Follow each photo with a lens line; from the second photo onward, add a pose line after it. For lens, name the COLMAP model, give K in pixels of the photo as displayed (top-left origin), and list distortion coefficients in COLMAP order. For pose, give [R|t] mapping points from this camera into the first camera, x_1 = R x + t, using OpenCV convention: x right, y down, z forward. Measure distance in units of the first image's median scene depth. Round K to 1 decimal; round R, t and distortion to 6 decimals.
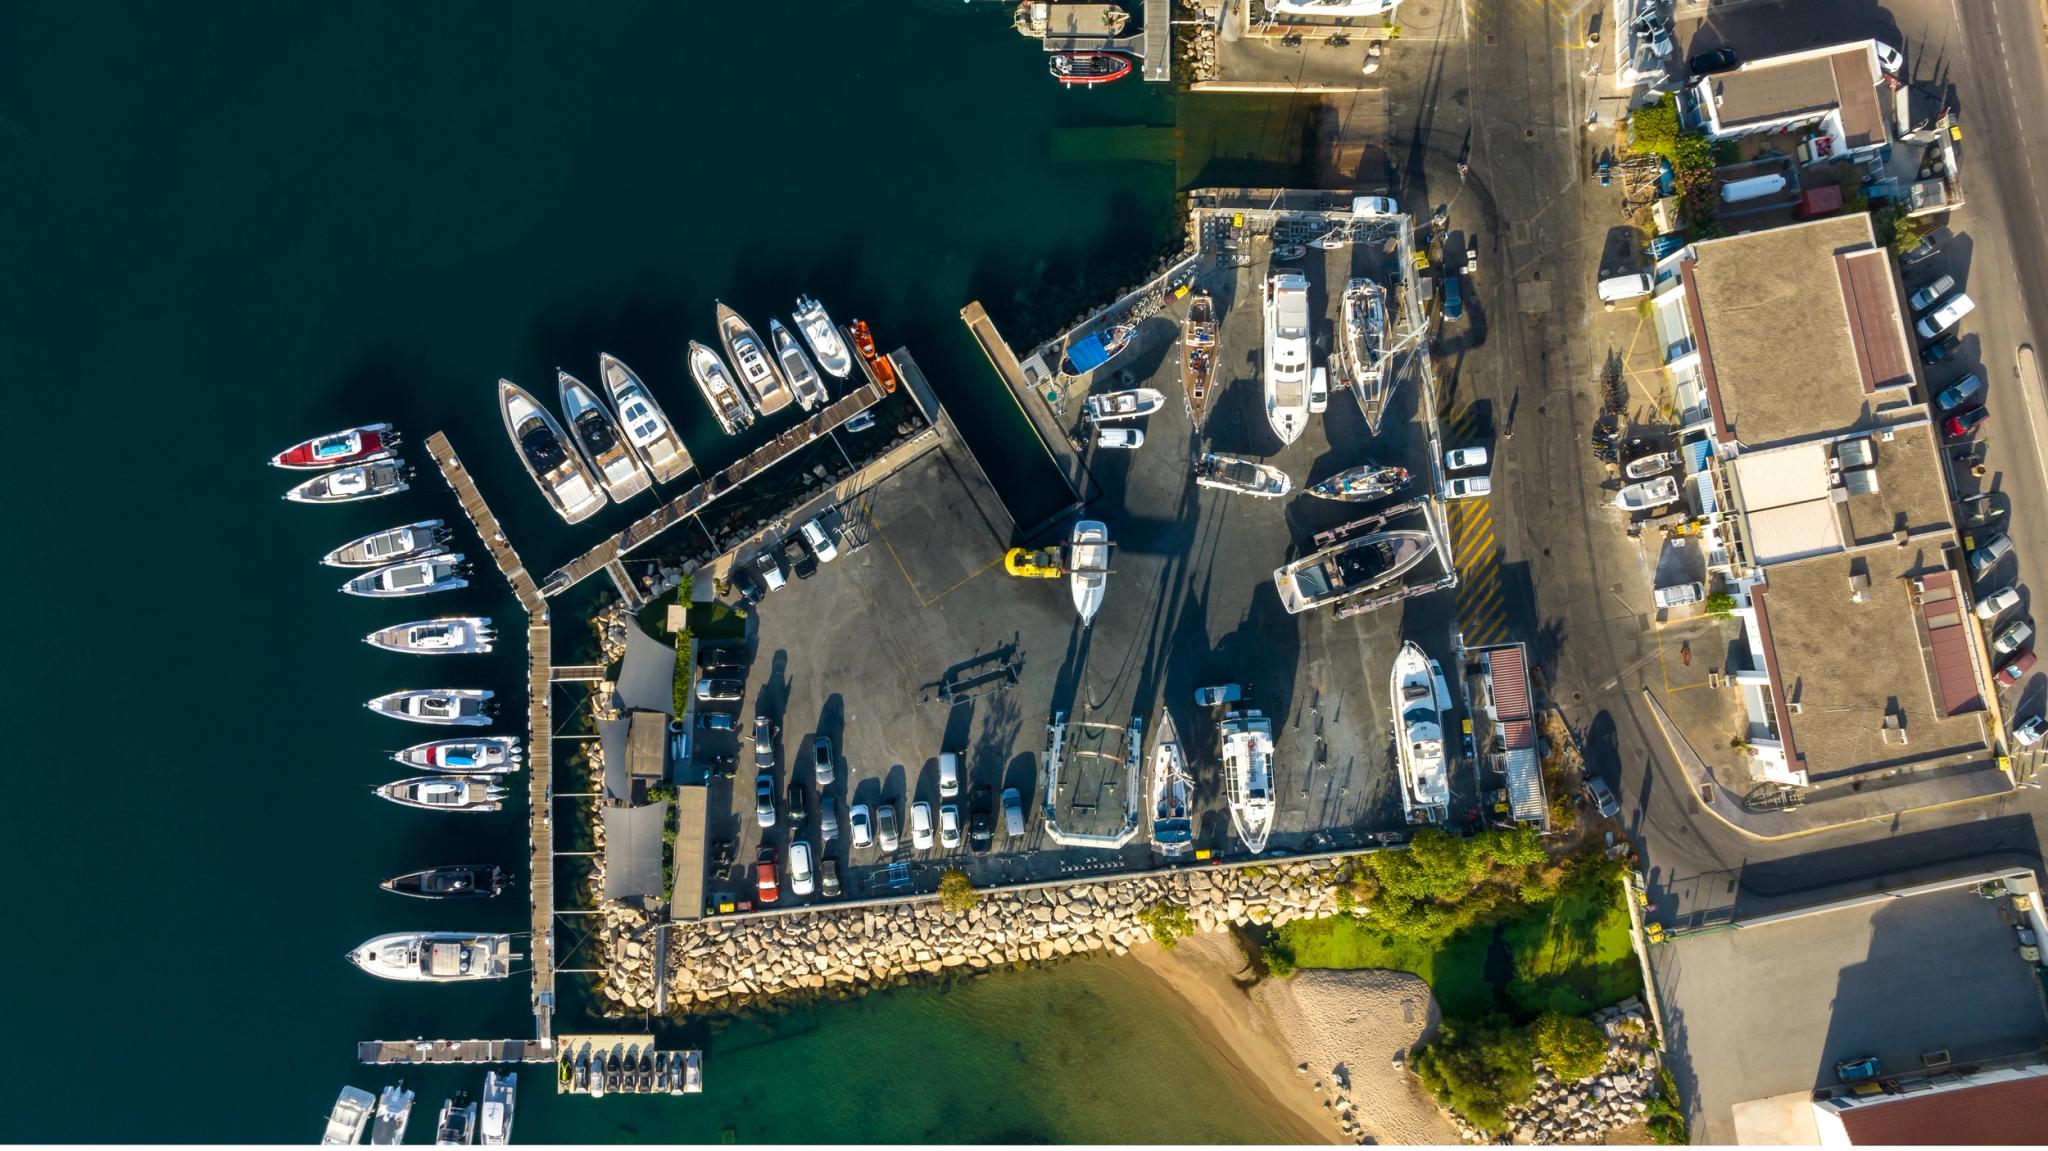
lens RADIAL K [[1409.7, 0, 1024.0], [0, 1409.7, 575.5], [0, 0, 1]] dist [-0.027219, 0.058166]
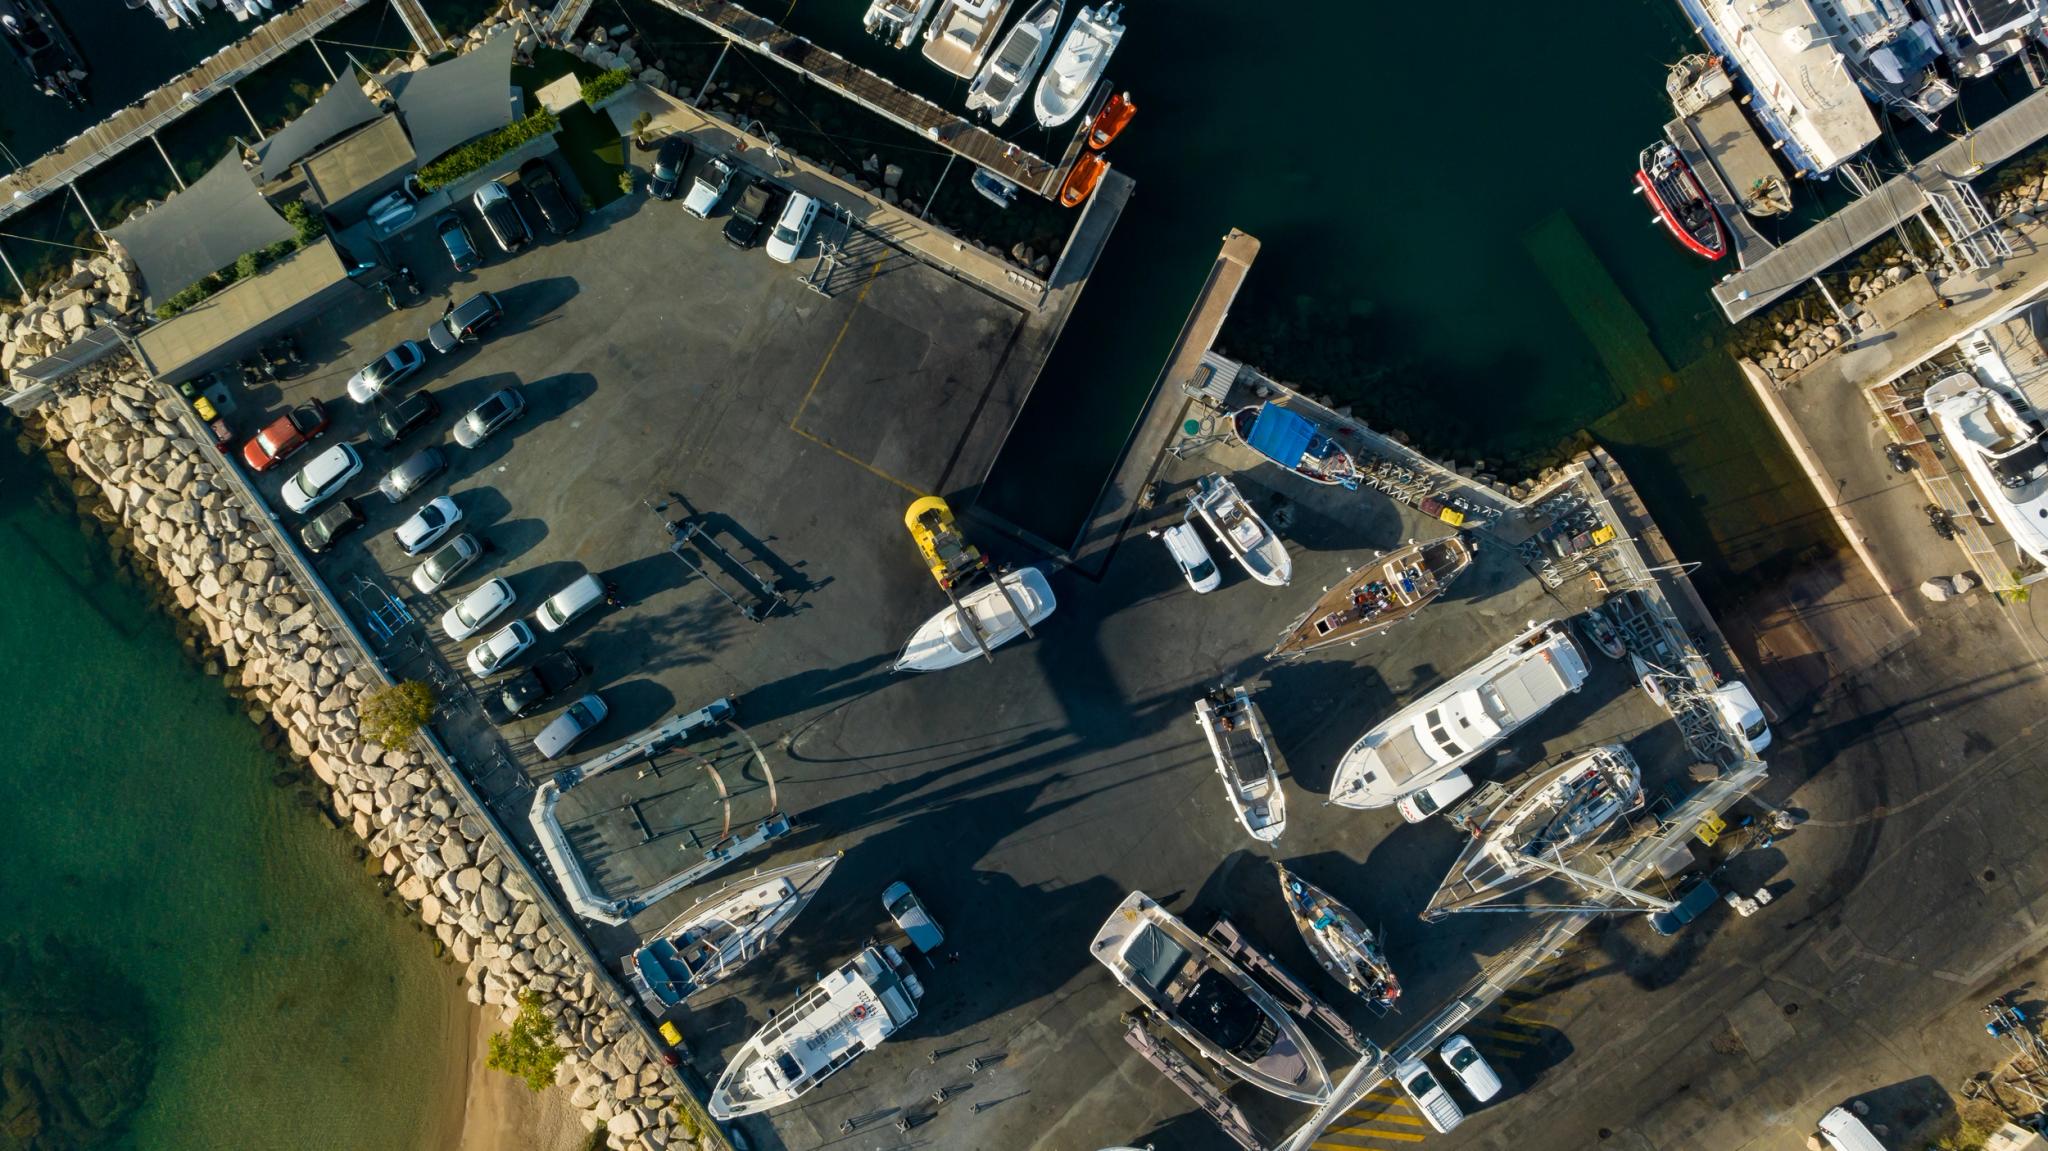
lens RADIAL K [[1415.9, 0, 1024.0], [0, 1415.9, 575.5], [0, 0, 1]] dist [-0.021194, 0.001505]
pose [[0.521588, 0.851574, -0.052605, 0.070669], [-0.852320, 0.522855, 0.013122, -0.040017], [0.038679, 0.037992, 0.998529, 0.394895]]
